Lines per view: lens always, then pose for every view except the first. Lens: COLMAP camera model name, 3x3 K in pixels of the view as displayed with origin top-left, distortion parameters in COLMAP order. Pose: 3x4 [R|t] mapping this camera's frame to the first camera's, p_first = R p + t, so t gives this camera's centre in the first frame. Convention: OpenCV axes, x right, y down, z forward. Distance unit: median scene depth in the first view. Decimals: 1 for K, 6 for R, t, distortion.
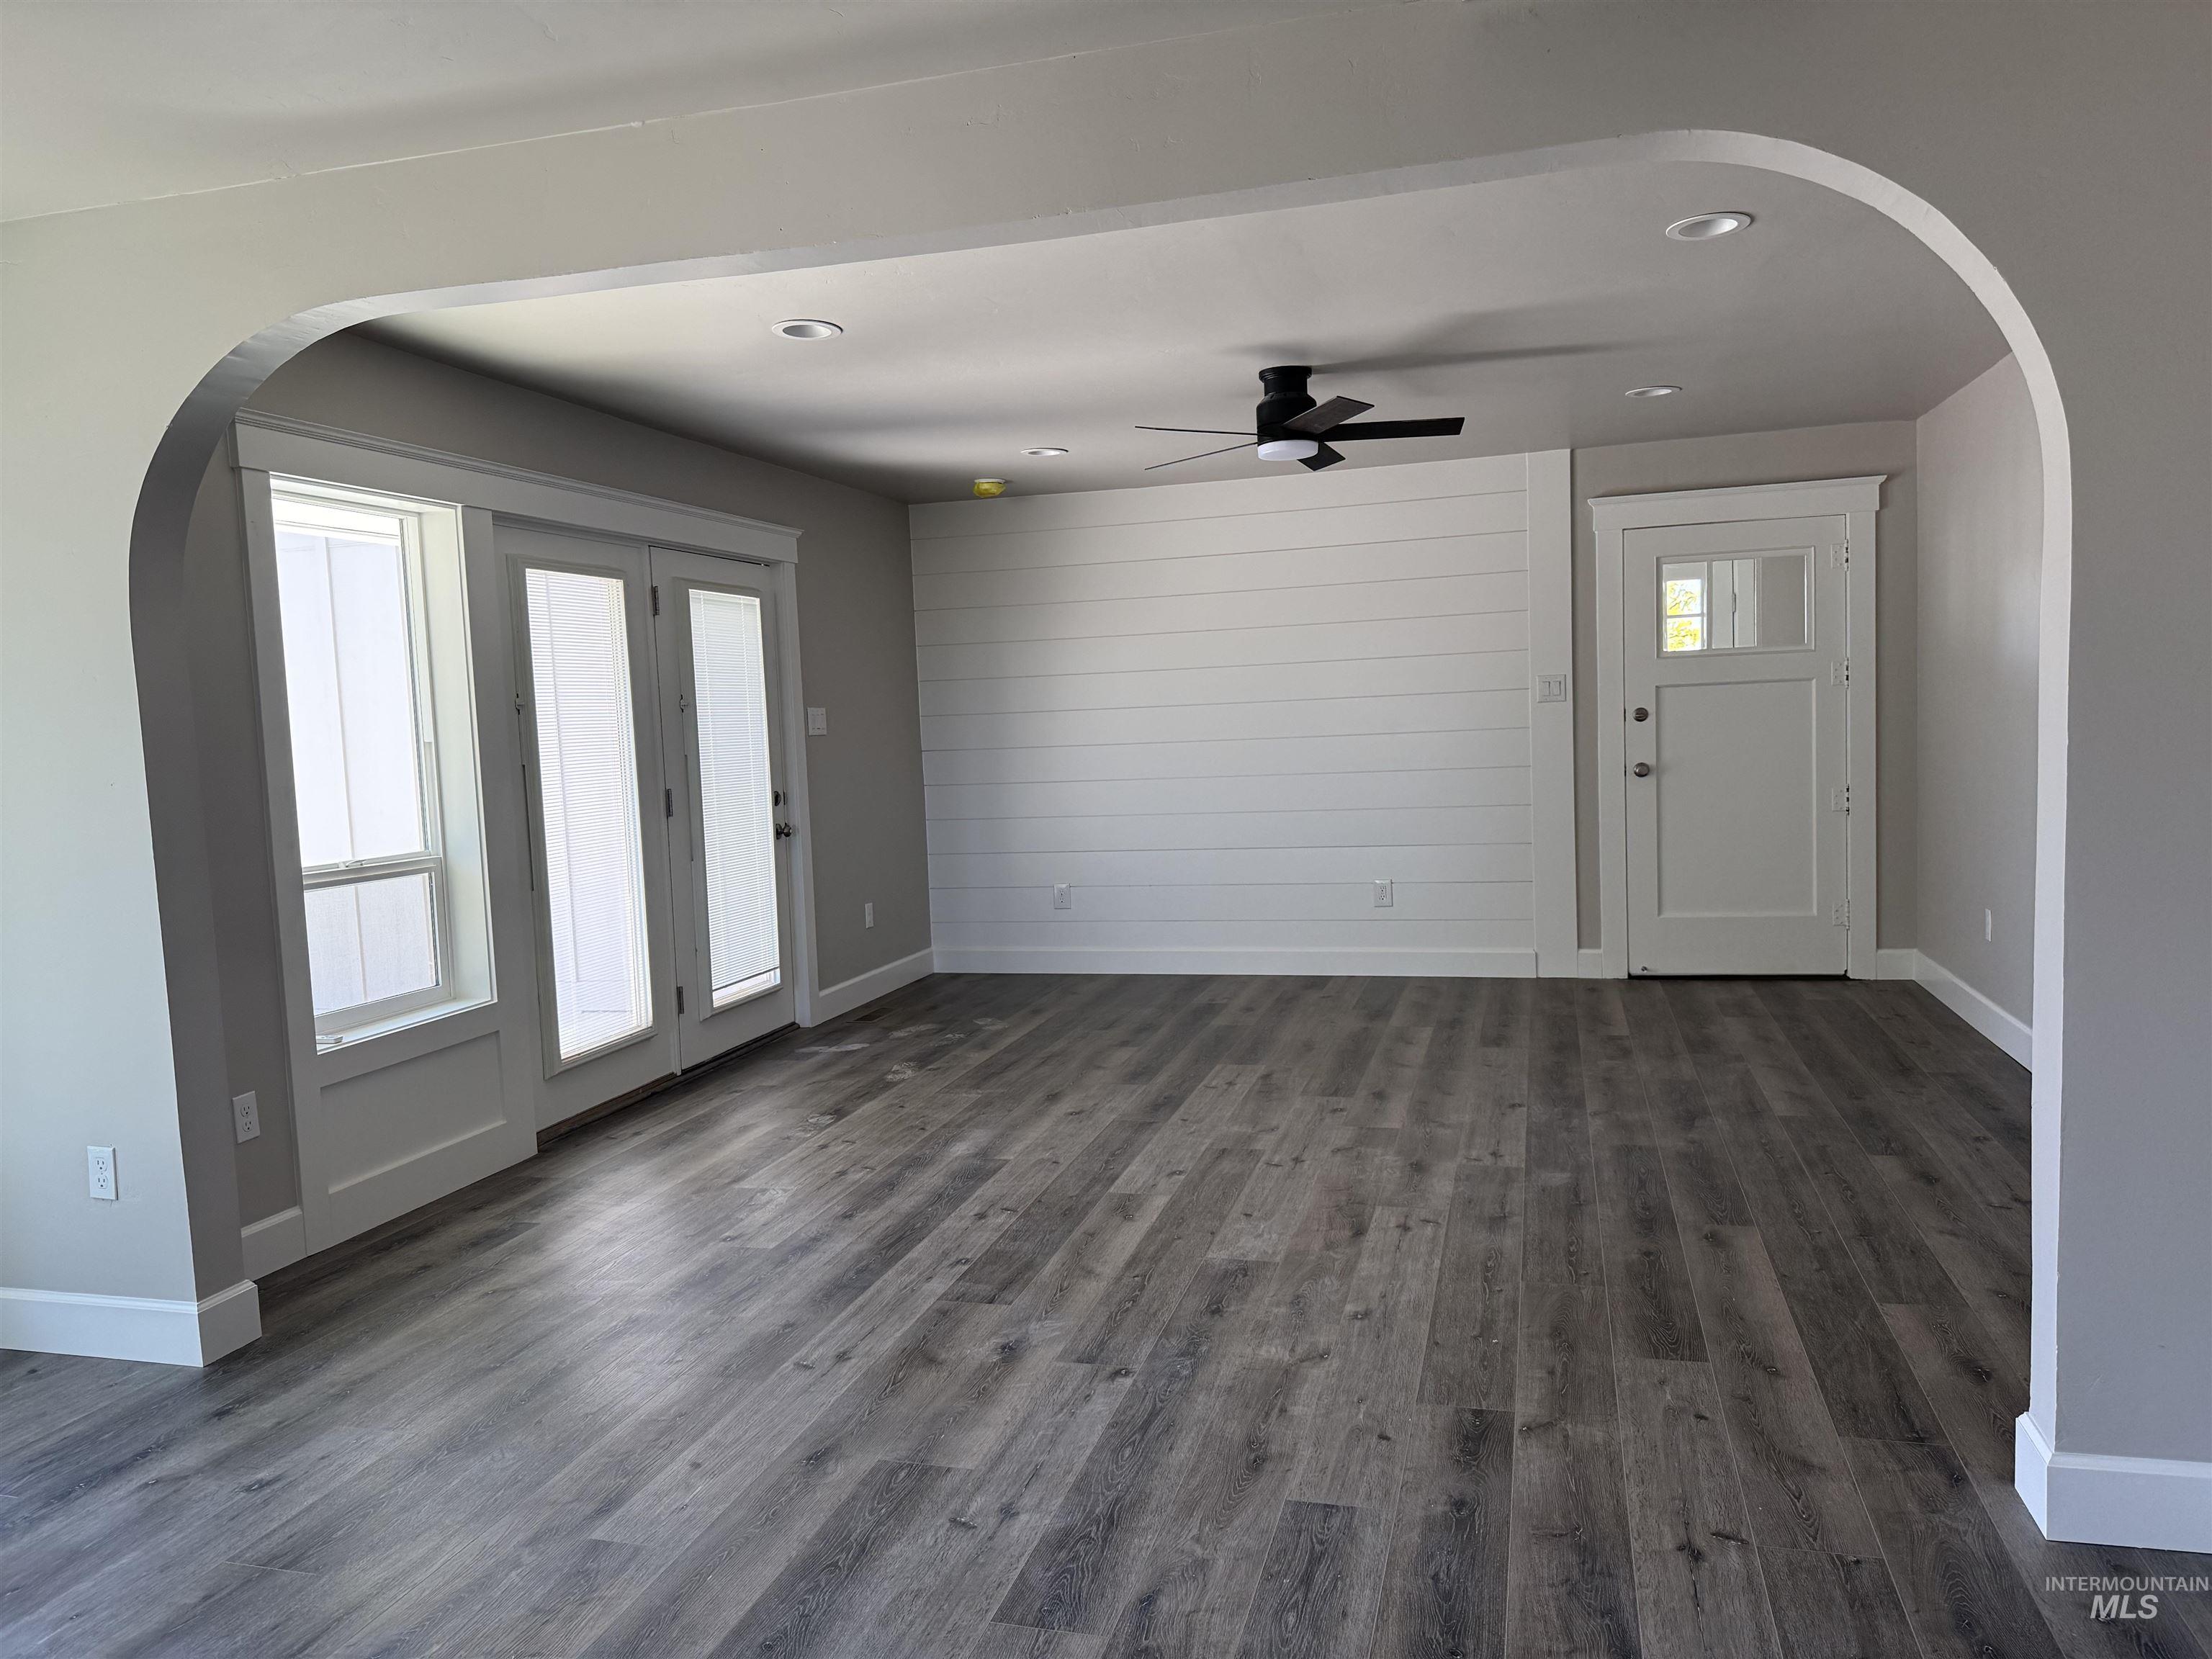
lens RADIAL K [[1553.8, 0, 1125.9], [0, 1553.8, 838.9], [0, 0, 1]] dist [0.066470, -0.082471]
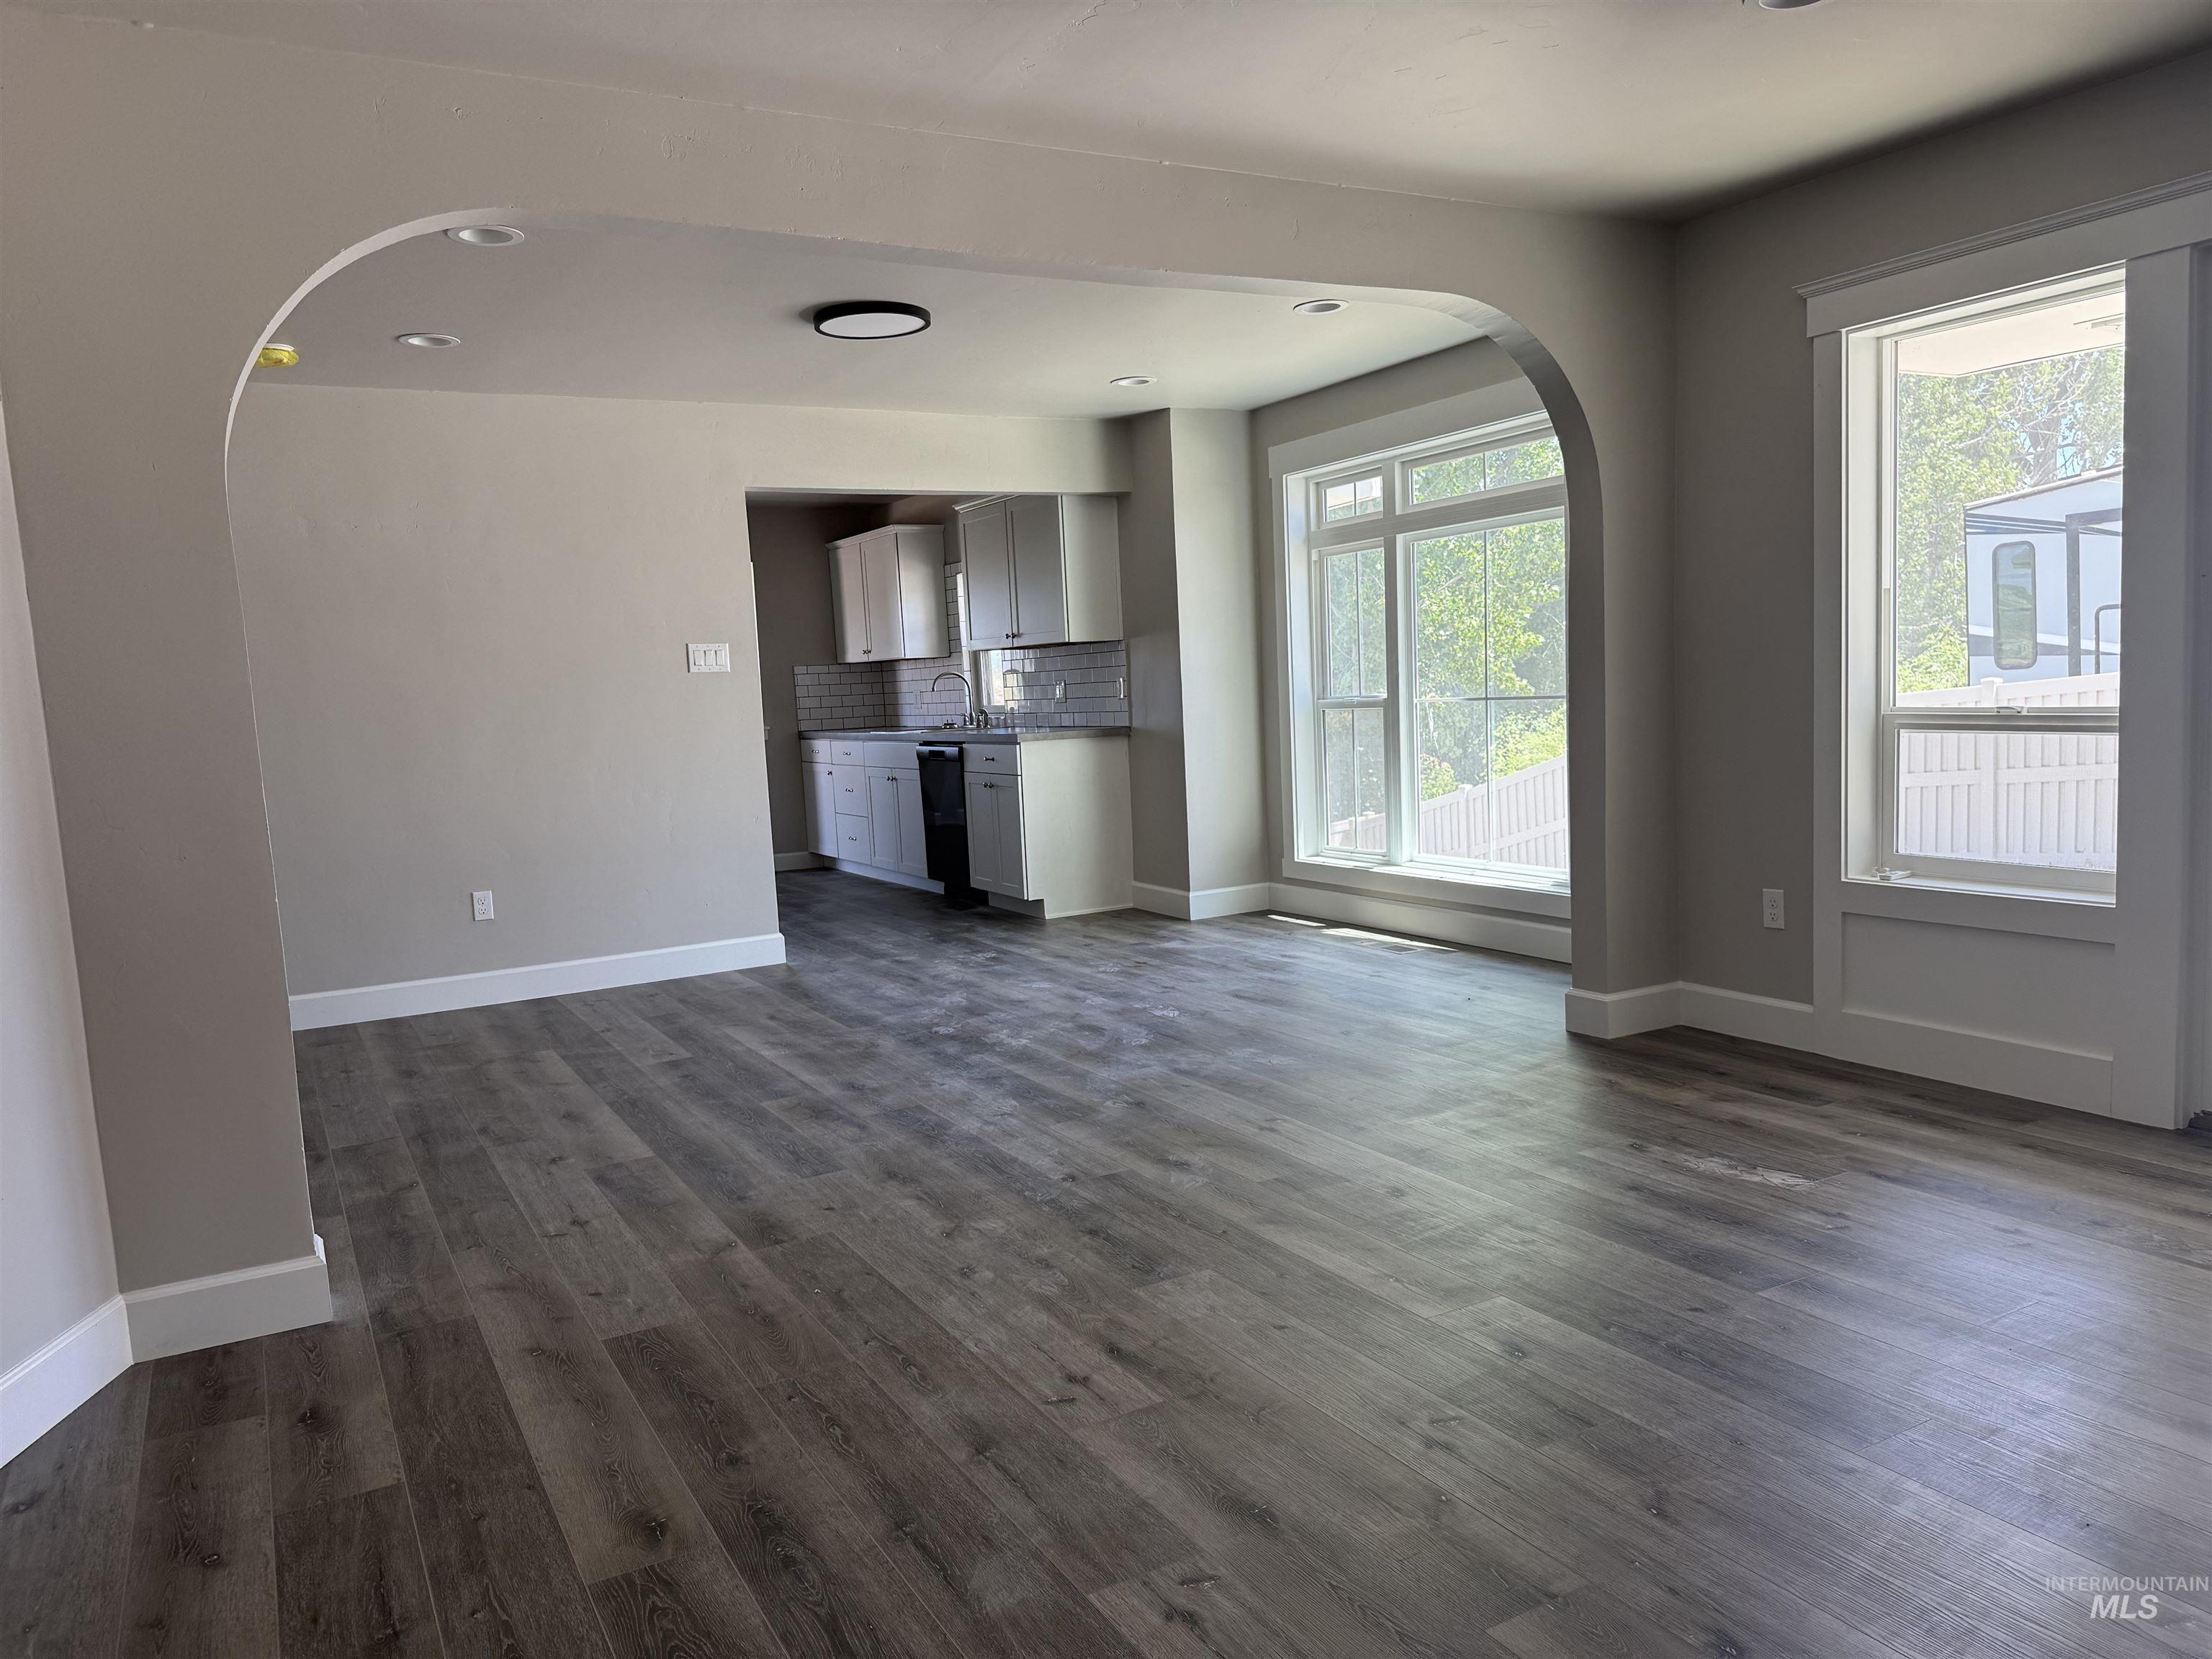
lens RADIAL K [[1553.8, 0, 1108.6], [0, 1553.8, 845.0], [0, 0, 1]] dist [0.066470, -0.082471]
pose [[-0.713485, 0.150569, -0.684301, 0.506934], [0.020064, 0.980628, 0.194851, -0.093315], [0.700383, 0.125293, -0.702684, 1.234940]]
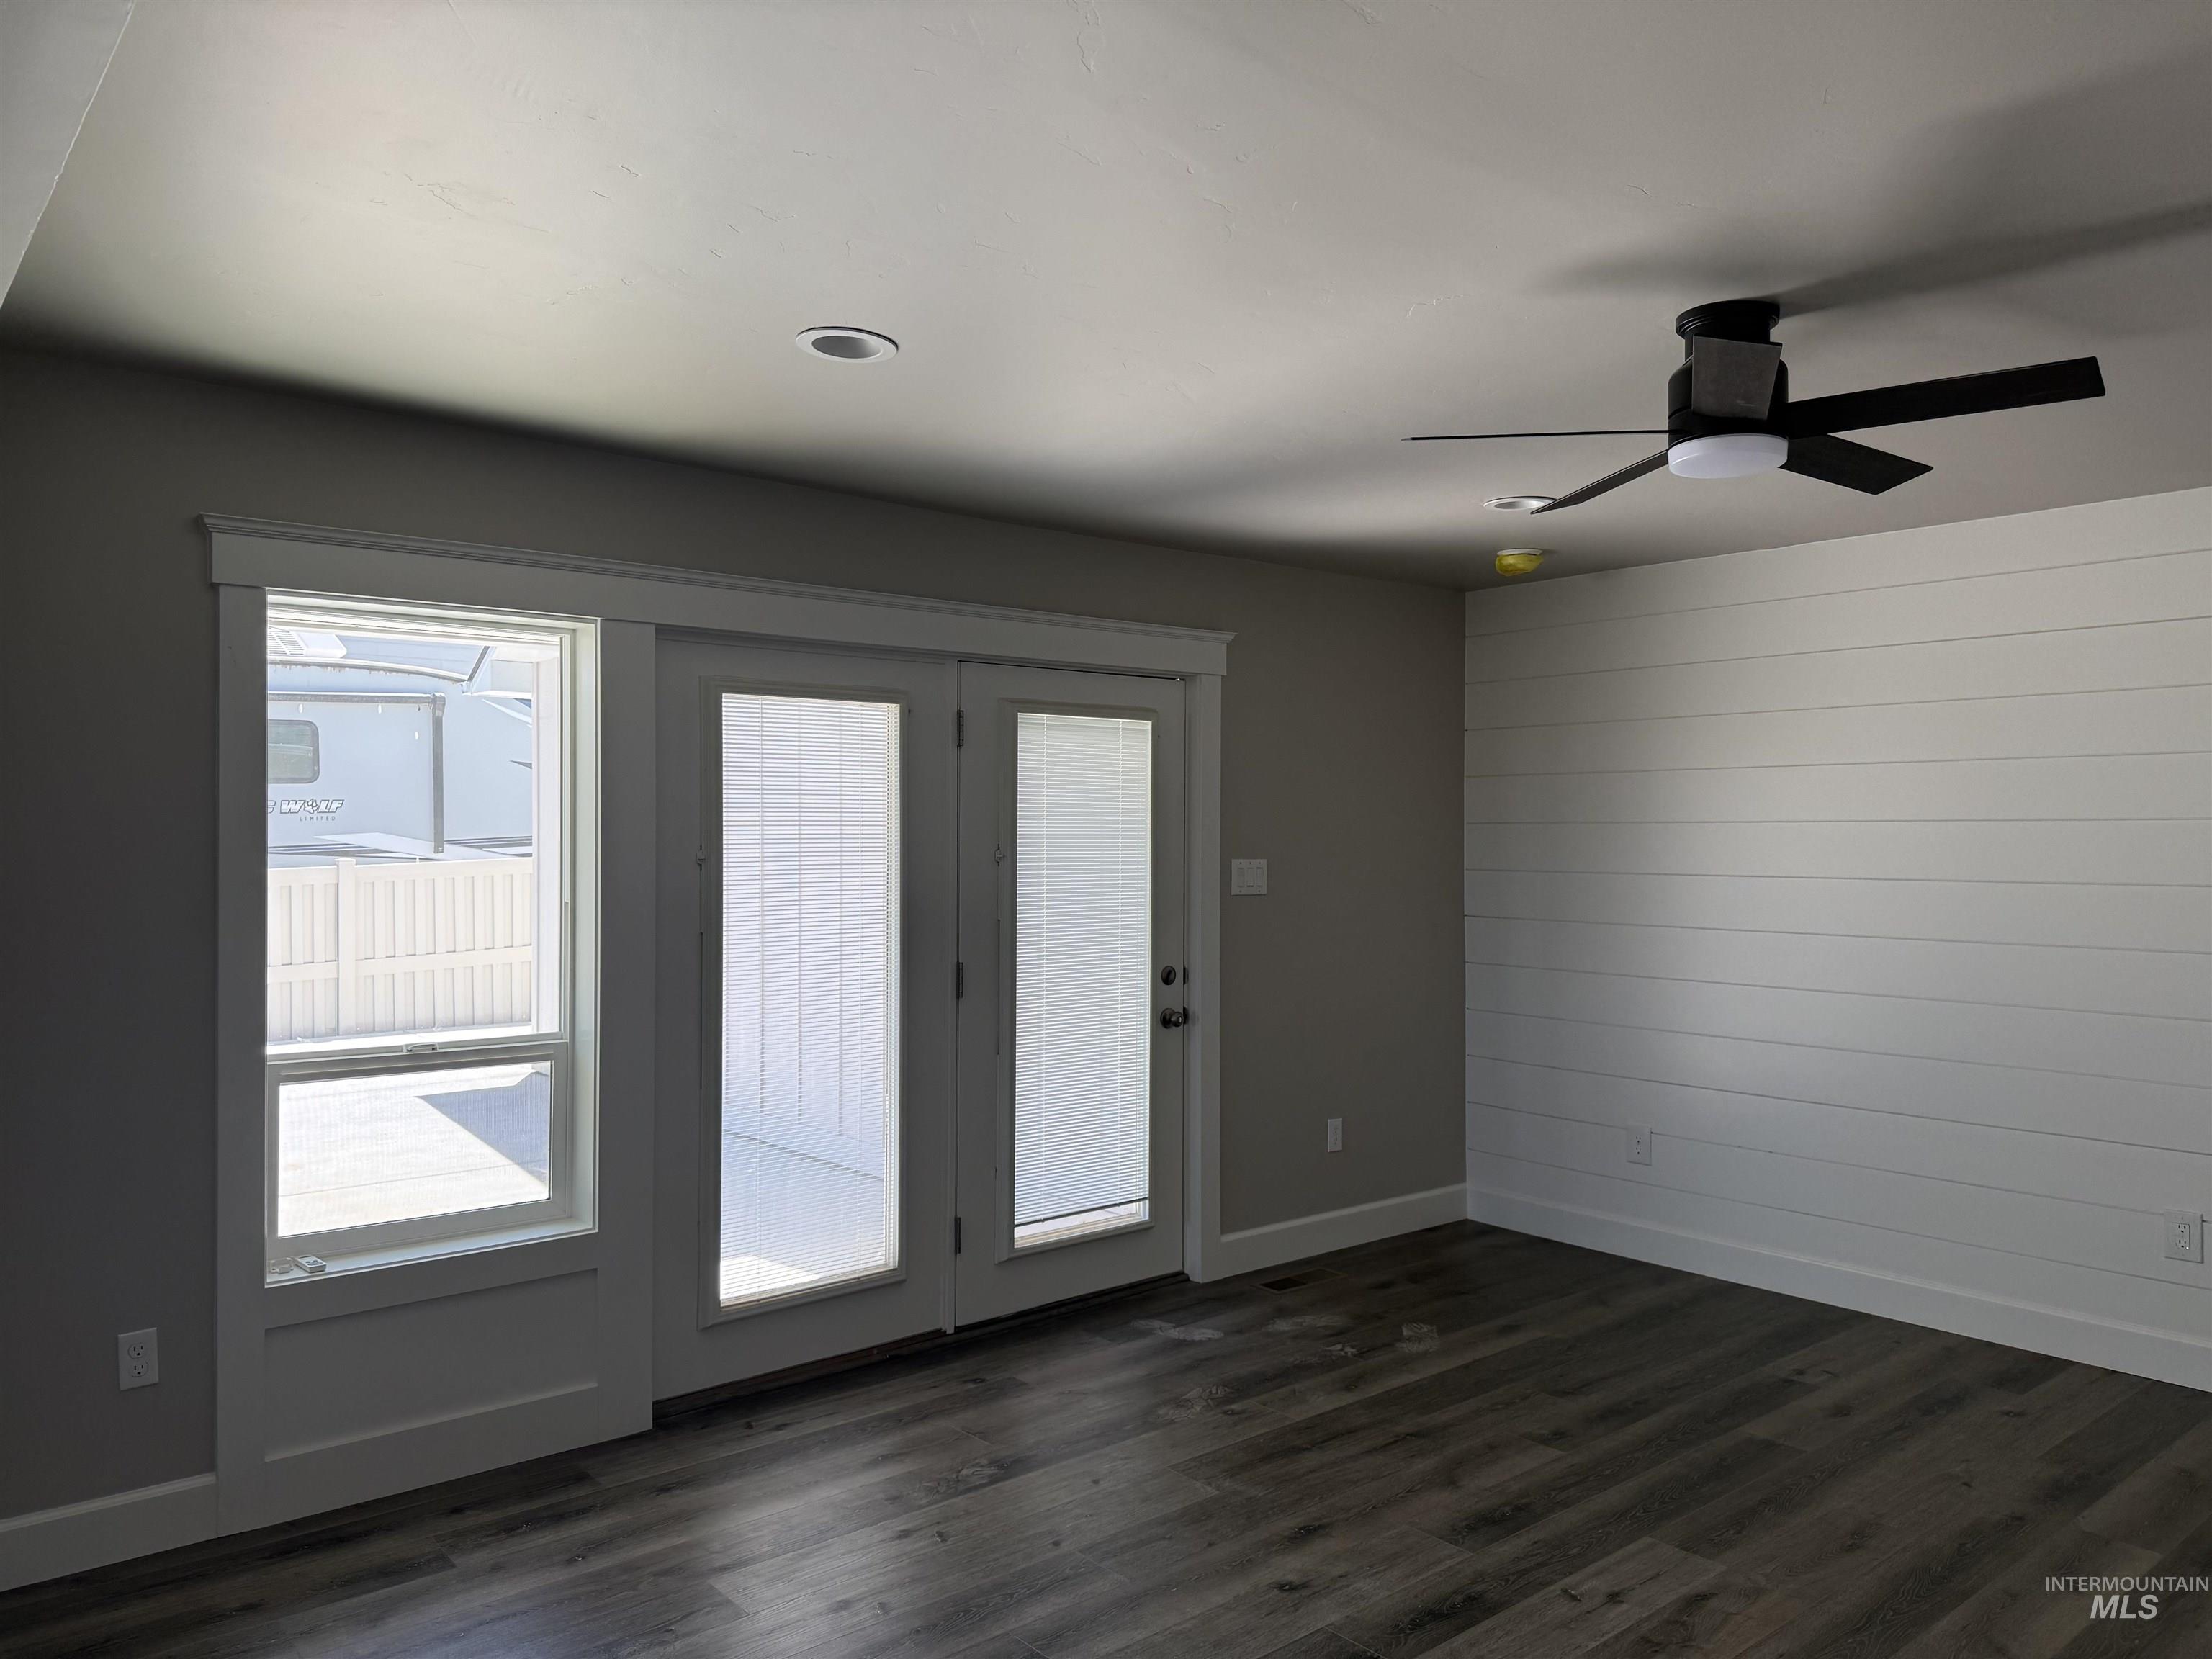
lens RADIAL K [[1553.8, 0, 1084.7], [0, 1553.8, 831.2], [0, 0, 1]] dist [0.066470, -0.082471]
pose [[0.816426, 0.038445, -0.576169, 0.263043], [-0.079677, 0.995737, -0.046461, -0.084388], [0.571926, 0.083840, 0.816009, 0.487977]]
